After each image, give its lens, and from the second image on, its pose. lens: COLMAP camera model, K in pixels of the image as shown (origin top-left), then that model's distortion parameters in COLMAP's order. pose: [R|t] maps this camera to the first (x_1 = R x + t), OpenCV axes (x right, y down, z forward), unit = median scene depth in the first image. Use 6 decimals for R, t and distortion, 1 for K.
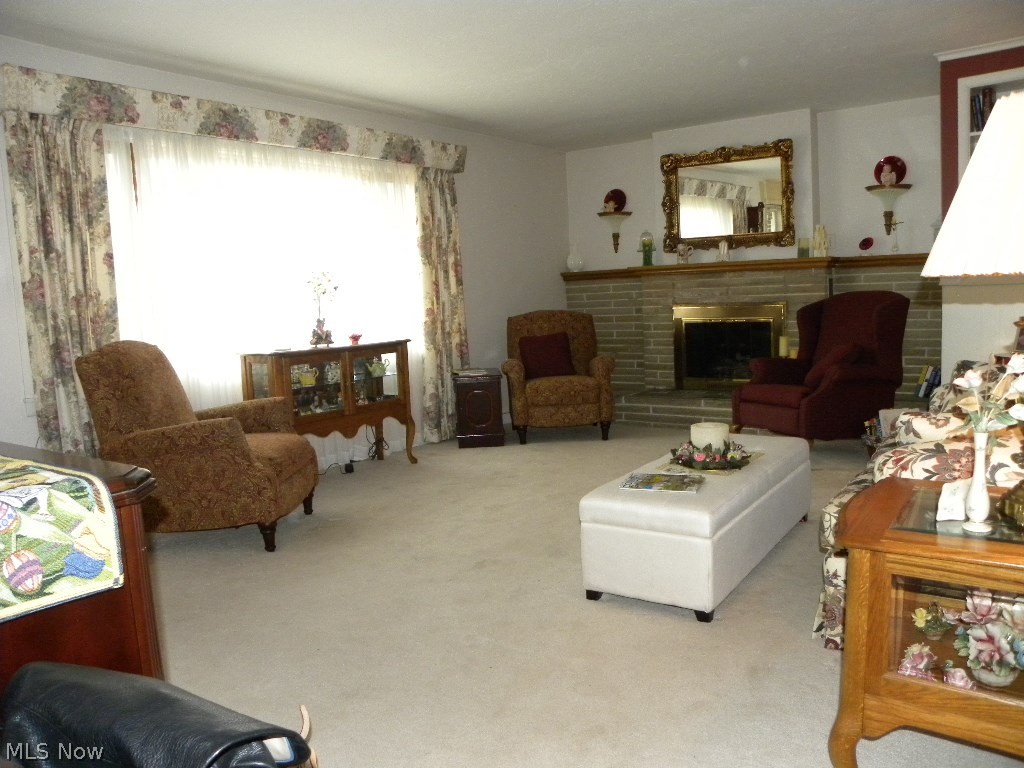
lens RADIAL K [[782.0, 0, 512.0], [0, 782.0, 384.0], [0, 0, 1]] dist [-0.145420, 0.096130]
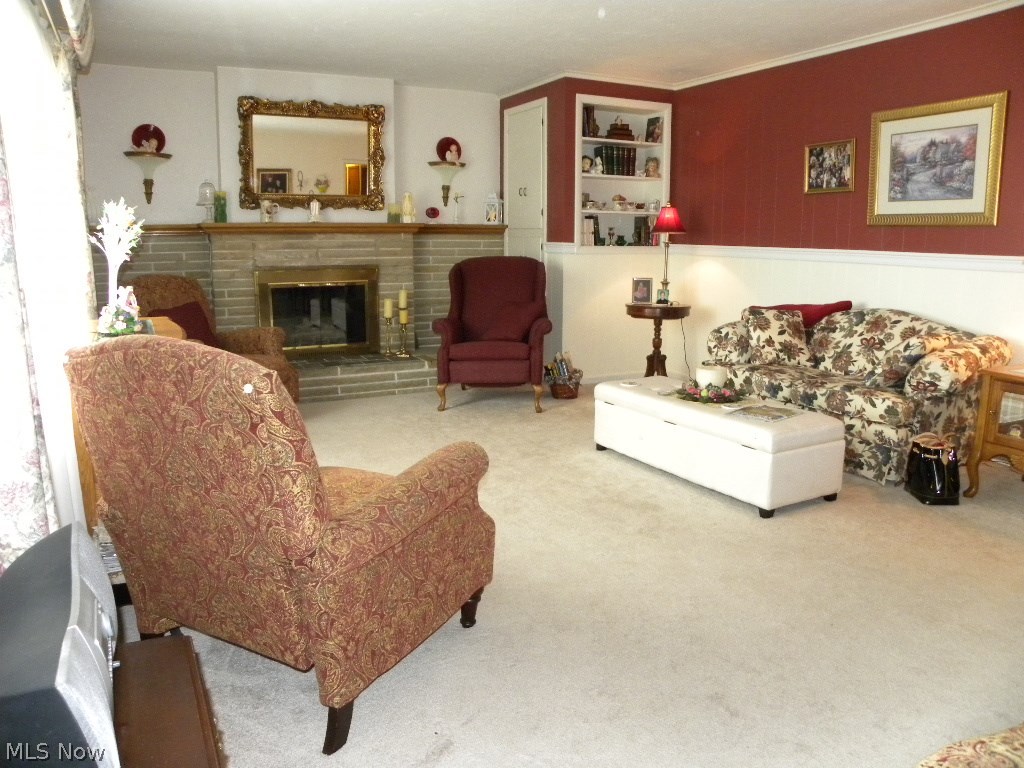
lens RADIAL K [[782.0, 0, 512.0], [0, 782.0, 384.0], [0, 0, 1]] dist [-0.145420, 0.096130]
pose [[0.464511, -0.110739, 0.878616, -0.466563], [0.080409, 0.993327, 0.082686, -0.020323], [-0.881909, 0.032240, 0.470315, 0.349524]]
